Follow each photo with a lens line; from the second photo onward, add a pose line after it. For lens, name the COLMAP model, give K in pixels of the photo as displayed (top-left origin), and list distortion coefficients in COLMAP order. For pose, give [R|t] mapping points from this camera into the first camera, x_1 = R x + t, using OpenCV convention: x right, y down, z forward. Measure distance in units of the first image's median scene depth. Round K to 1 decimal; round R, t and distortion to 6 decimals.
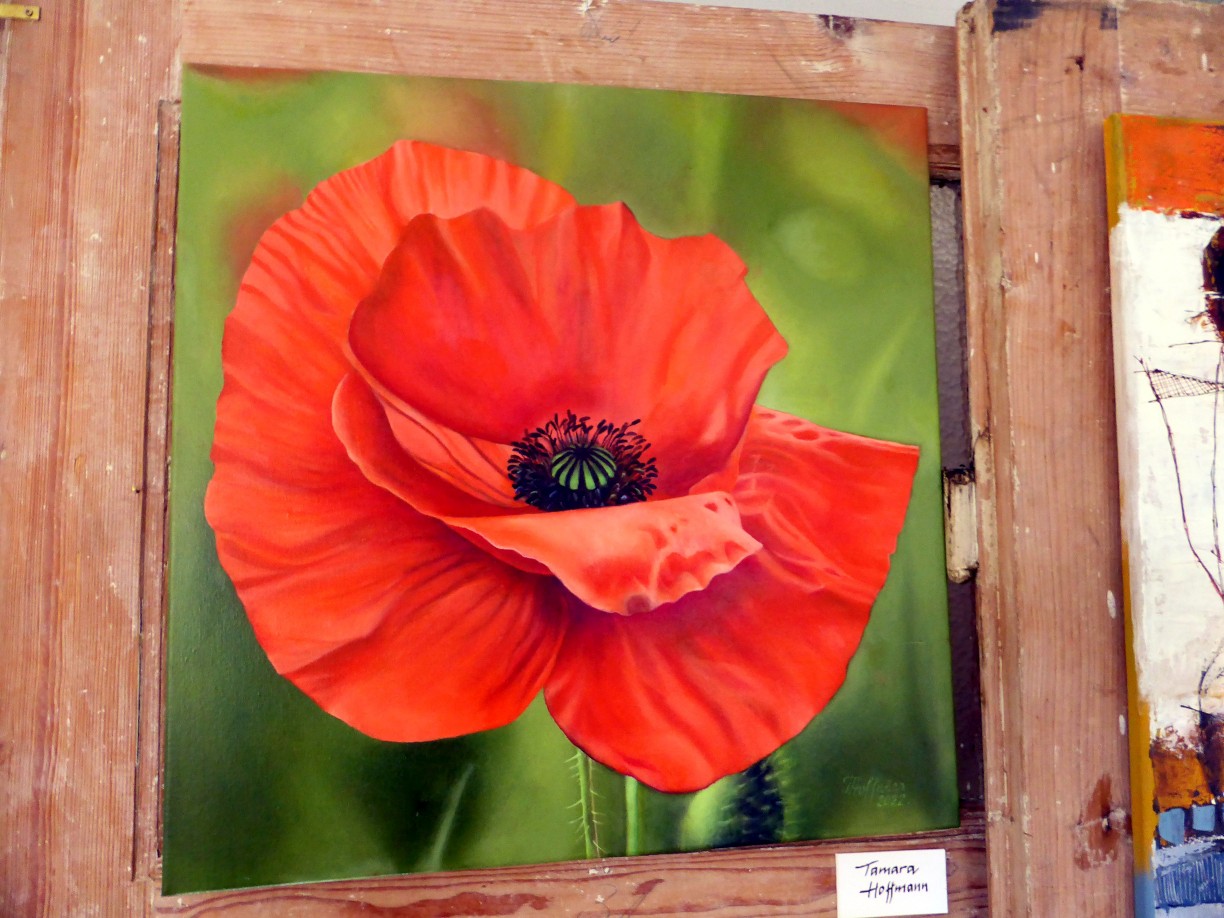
lens RADIAL K [[855.4, 0, 612.0], [0, 855.4, 458.5], [0, 0, 1]] dist [-0.001449, -0.000198]
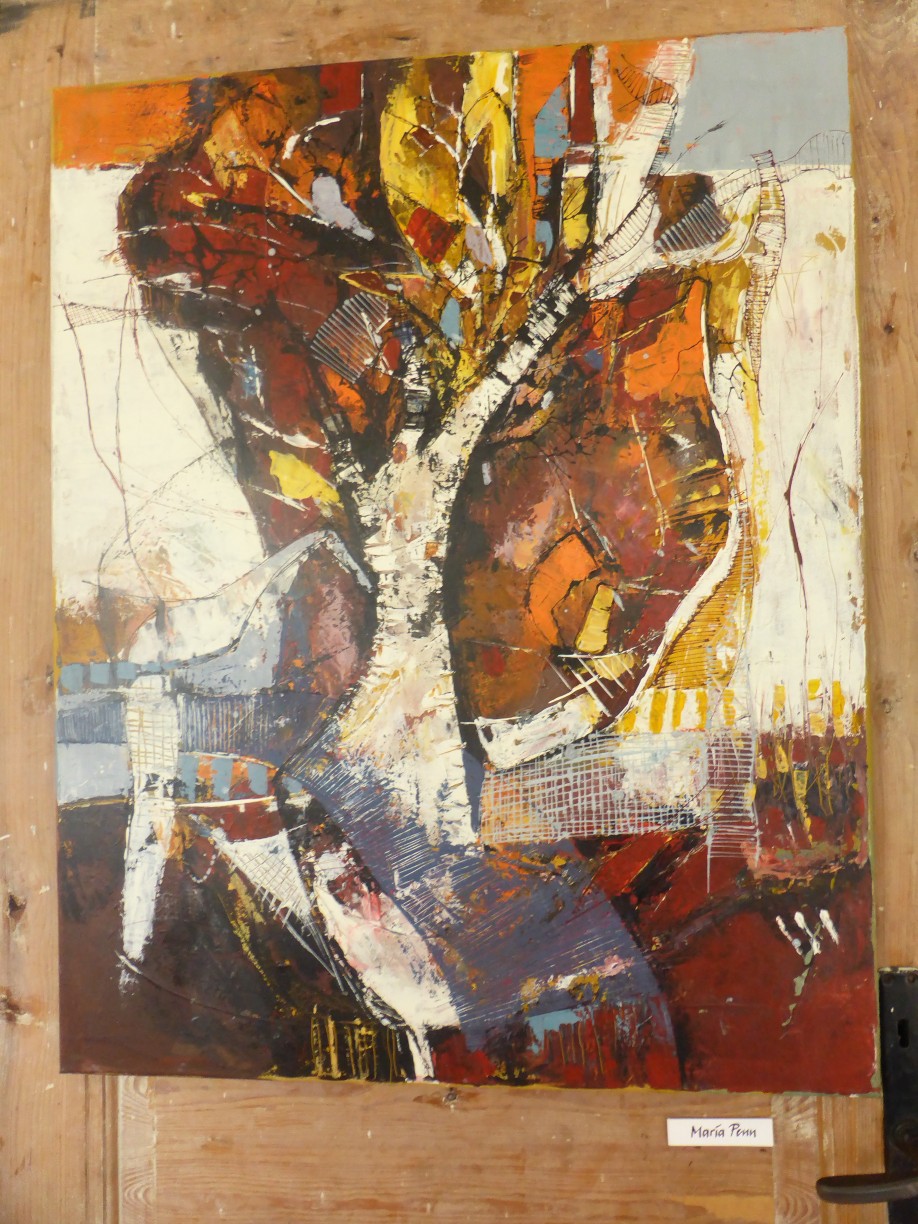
lens RADIAL K [[855.4, 0, 459.5], [0, 855.4, 612.1], [0, 0, 1]] dist [-0.001449, -0.000198]
pose [[0.962117, -0.001630, -0.272633, 1.470202], [0.013961, 0.998965, 0.043298, 0.280988], [0.272280, -0.045464, 0.961143, -0.019346]]
